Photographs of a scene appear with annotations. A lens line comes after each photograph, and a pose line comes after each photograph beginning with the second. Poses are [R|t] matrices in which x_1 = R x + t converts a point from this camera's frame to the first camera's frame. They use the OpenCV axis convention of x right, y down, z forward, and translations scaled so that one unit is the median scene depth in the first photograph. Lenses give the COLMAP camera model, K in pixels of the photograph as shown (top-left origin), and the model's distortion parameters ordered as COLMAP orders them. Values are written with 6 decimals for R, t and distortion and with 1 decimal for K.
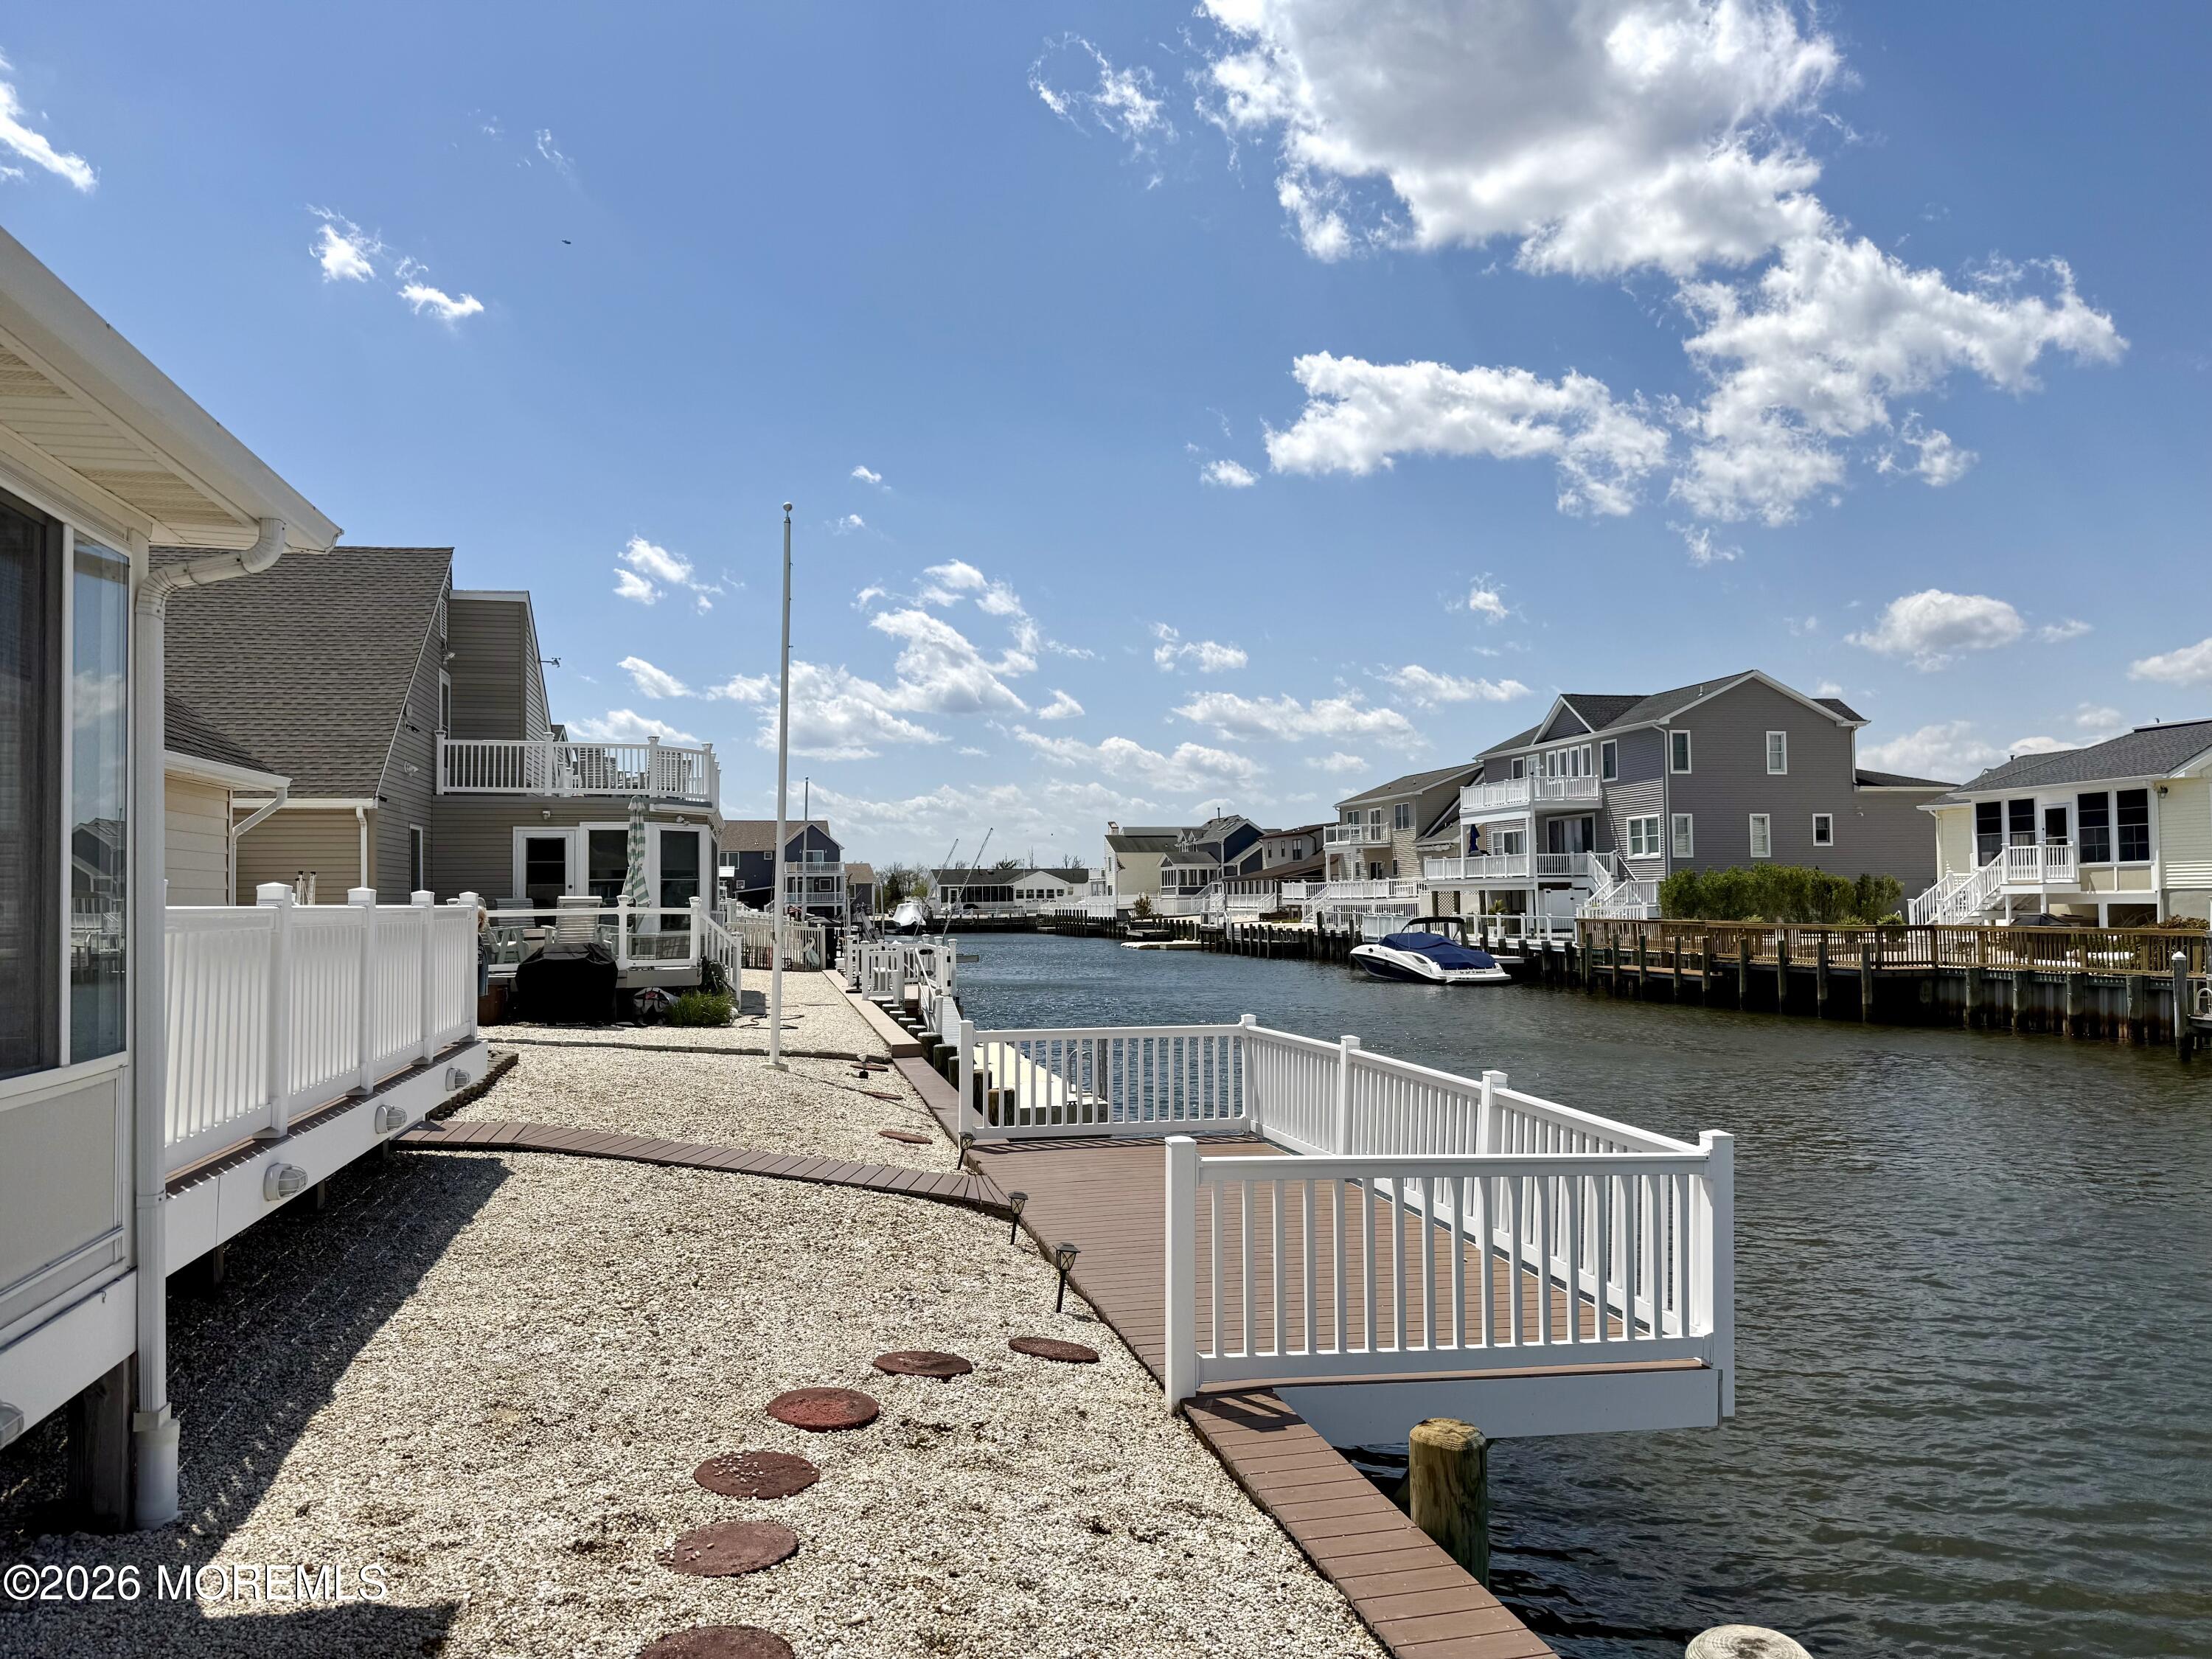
lens RADIAL K [[1544.6, 0, 1113.1], [0, 1544.6, 844.8], [0, 0, 1]] dist [0.065597, -0.079787]
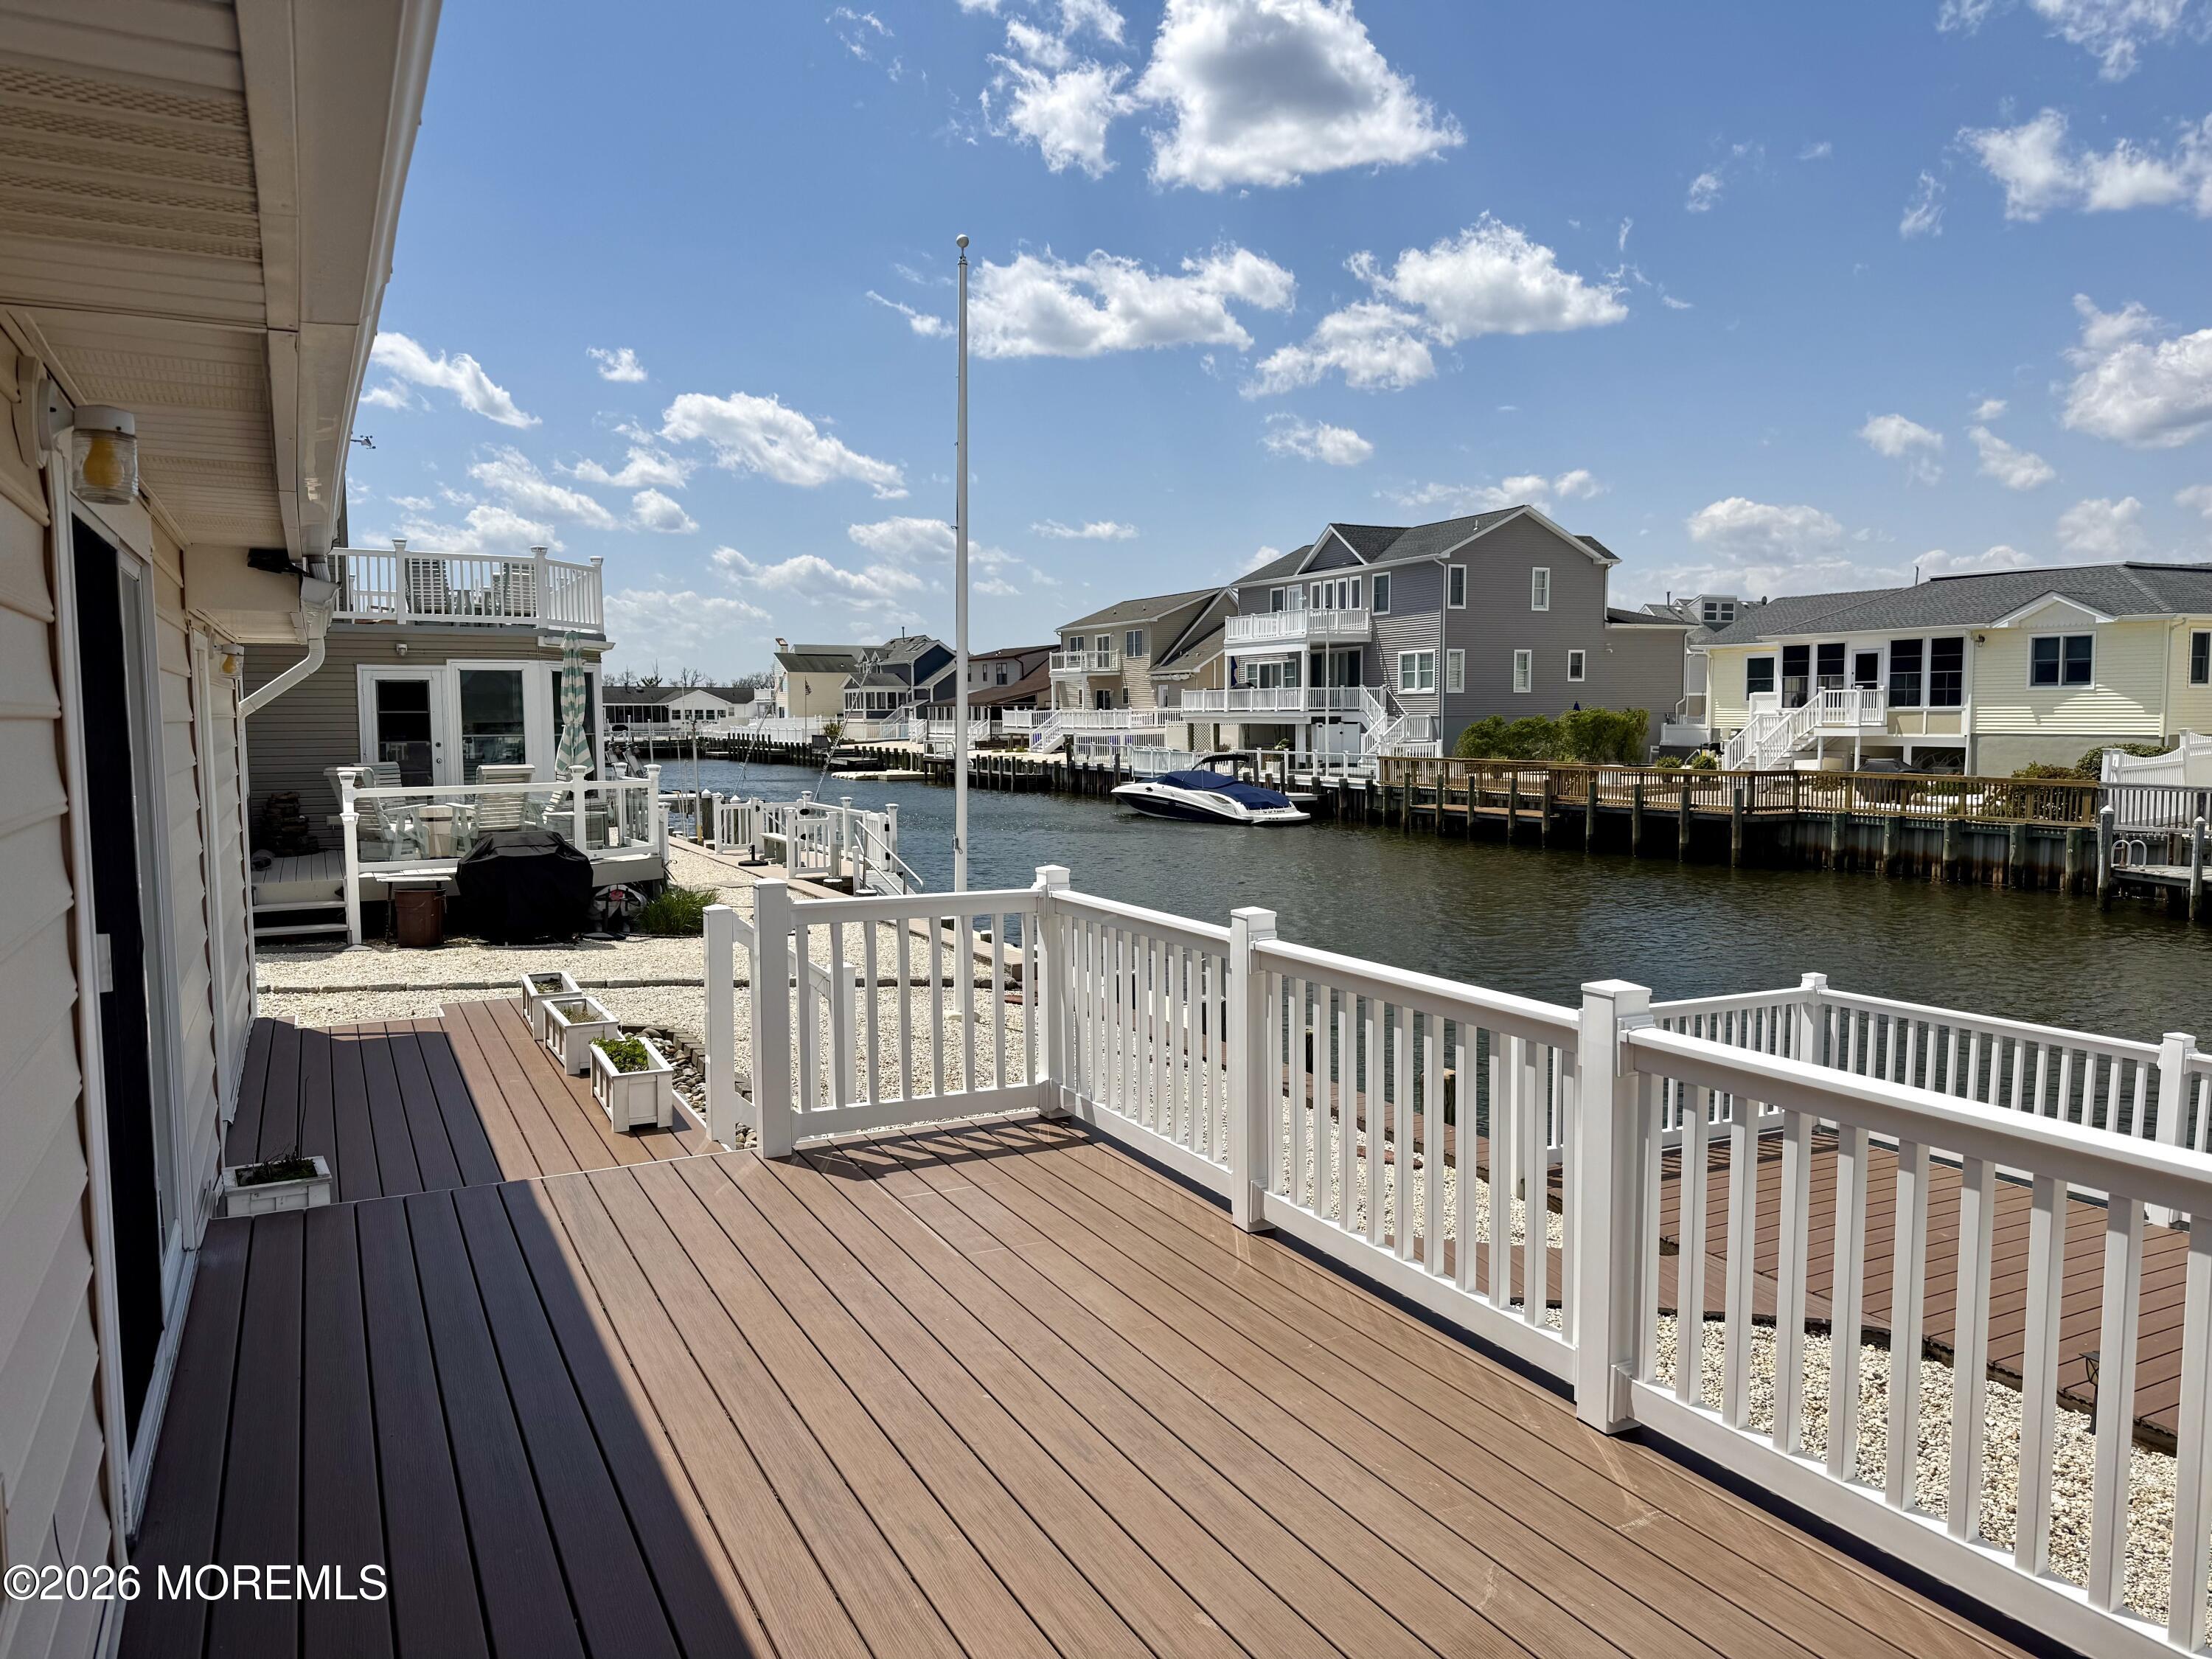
lens RADIAL K [[1544.6, 0, 1119.5], [0, 1544.6, 842.7], [0, 0, 1]] dist [0.065597, -0.079787]
pose [[0.970949, -0.014730, 0.238831, -0.086186], [-0.013010, 0.993377, 0.114161, -0.007184], [-0.238931, -0.113952, 0.964327, 0.072404]]
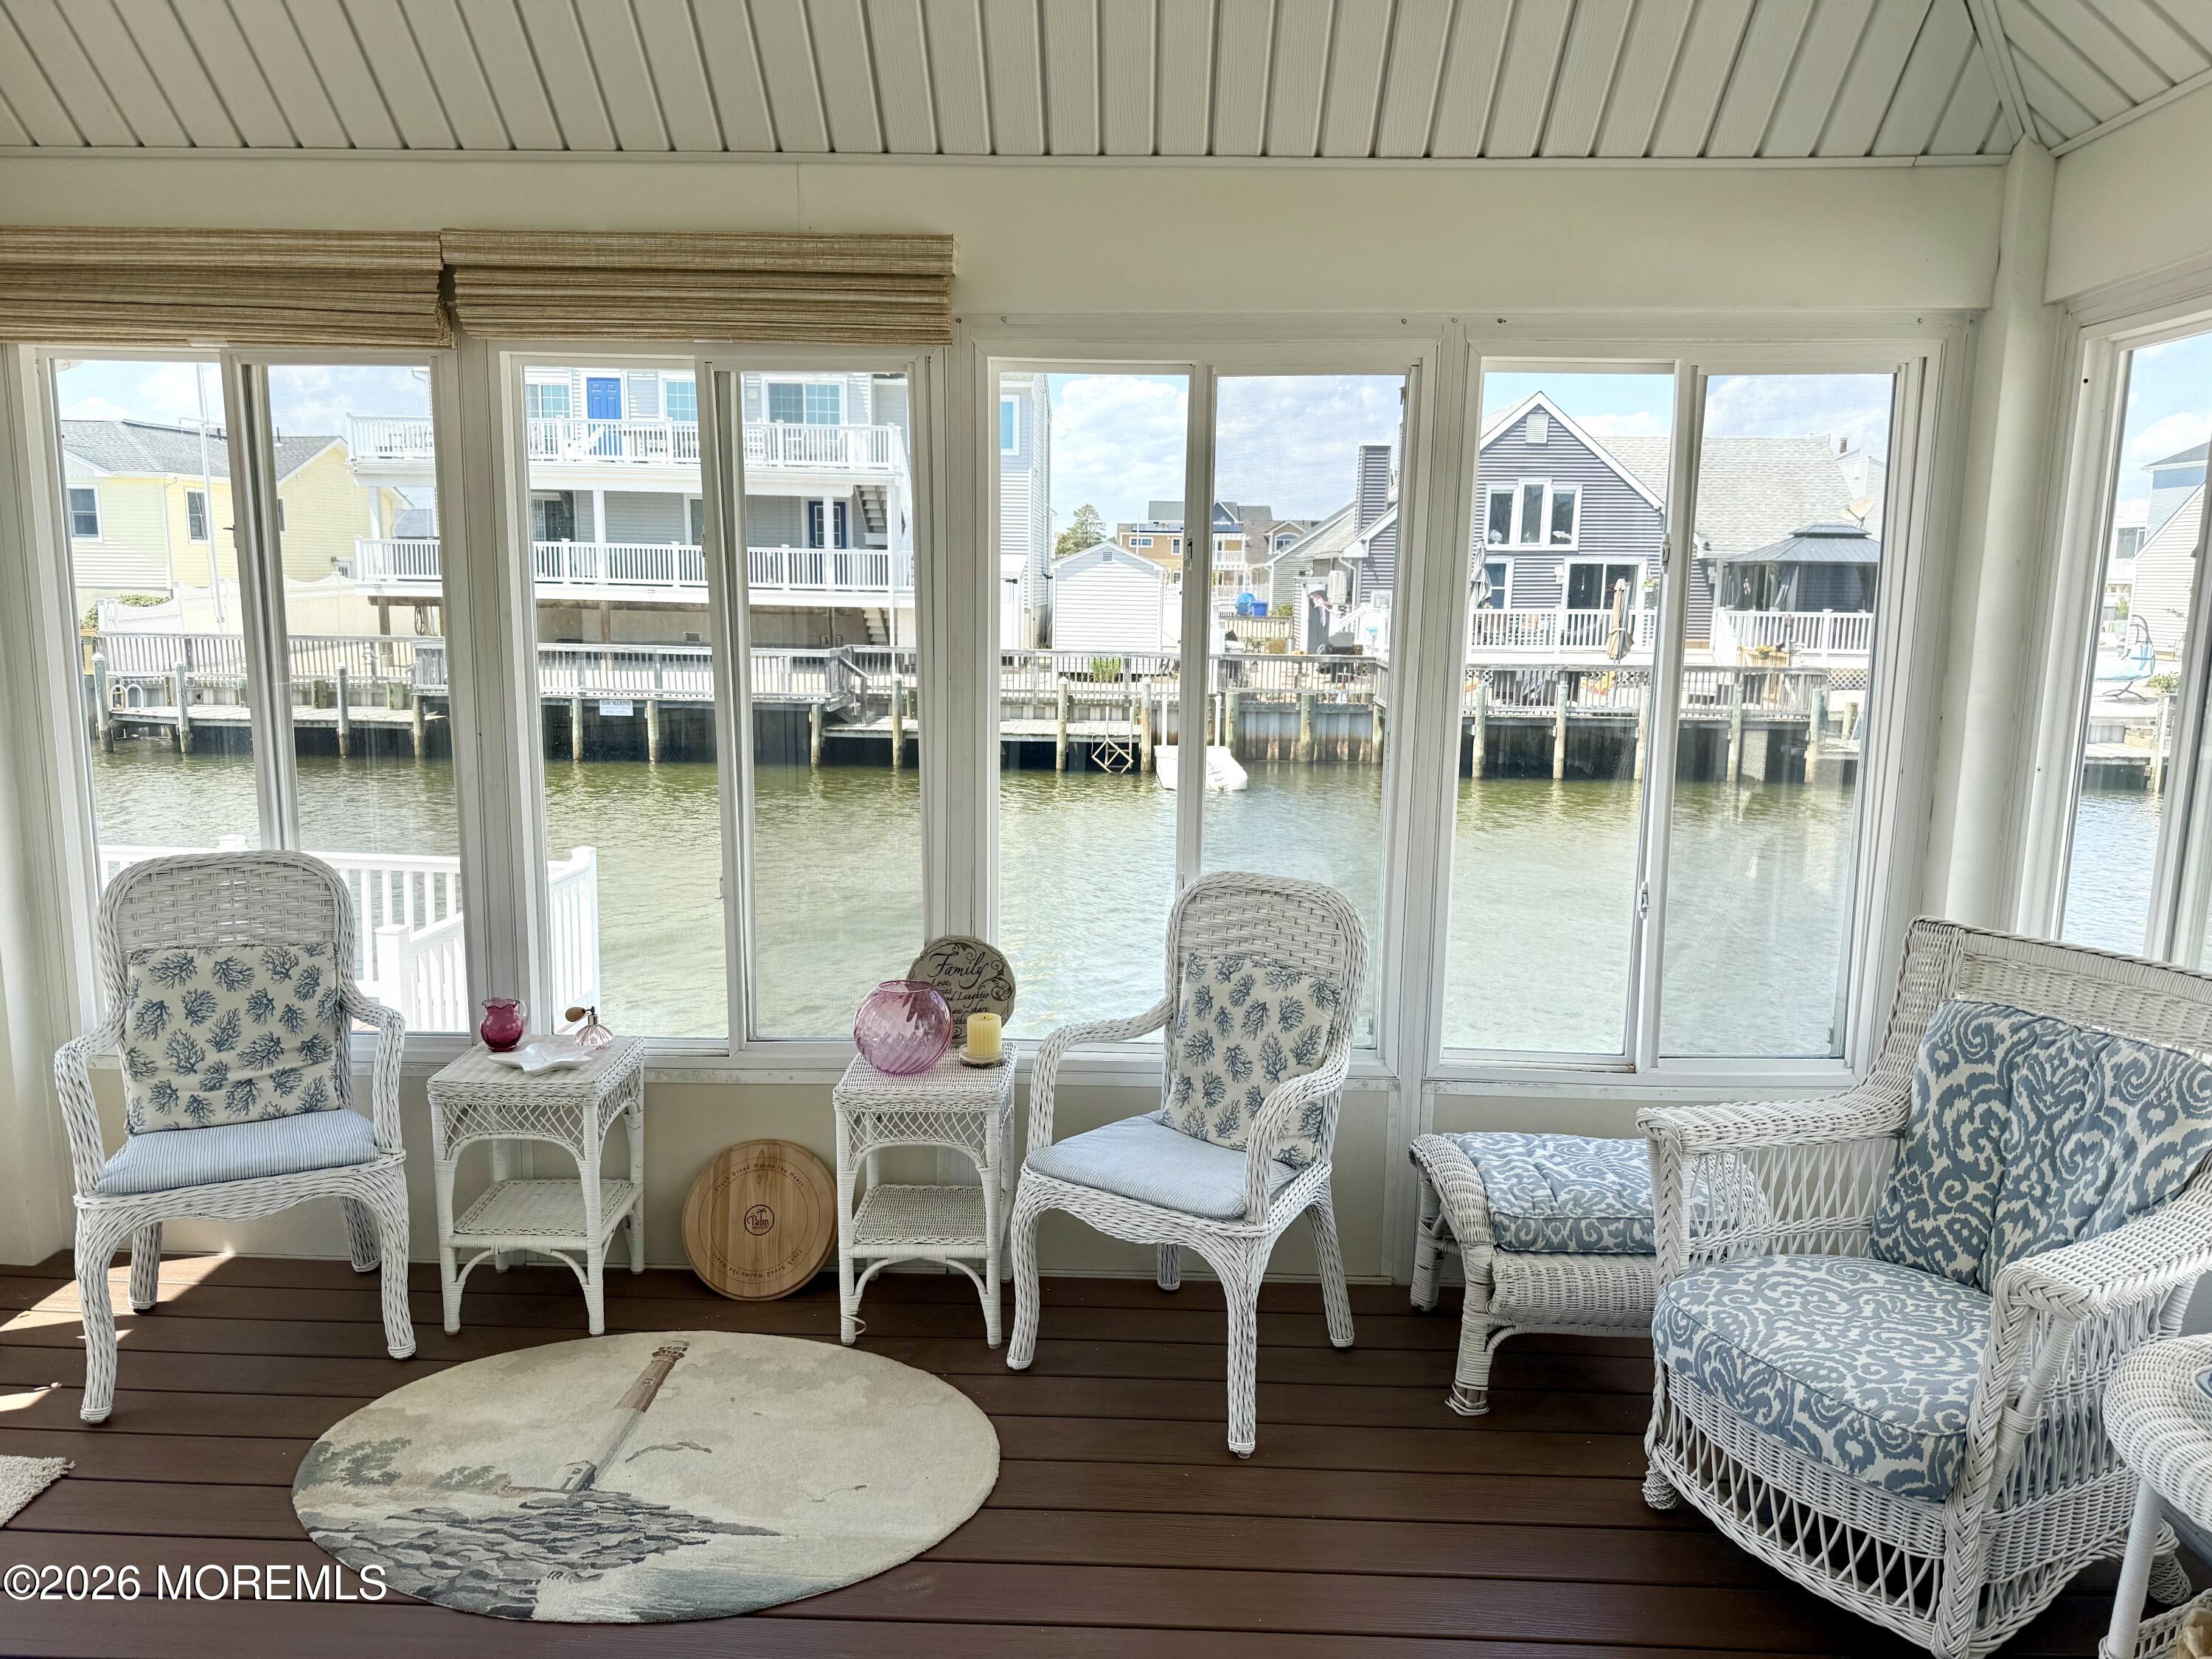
lens RADIAL K [[1544.6, 0, 1100.3], [0, 1544.6, 837.5], [0, 0, 1]] dist [0.065597, -0.079787]
pose [[0.262905, -0.146925, 0.953569, -0.086988], [-0.049658, 0.984967, 0.165454, -0.008900], [-0.963543, -0.090851, 0.251657, 0.019432]]
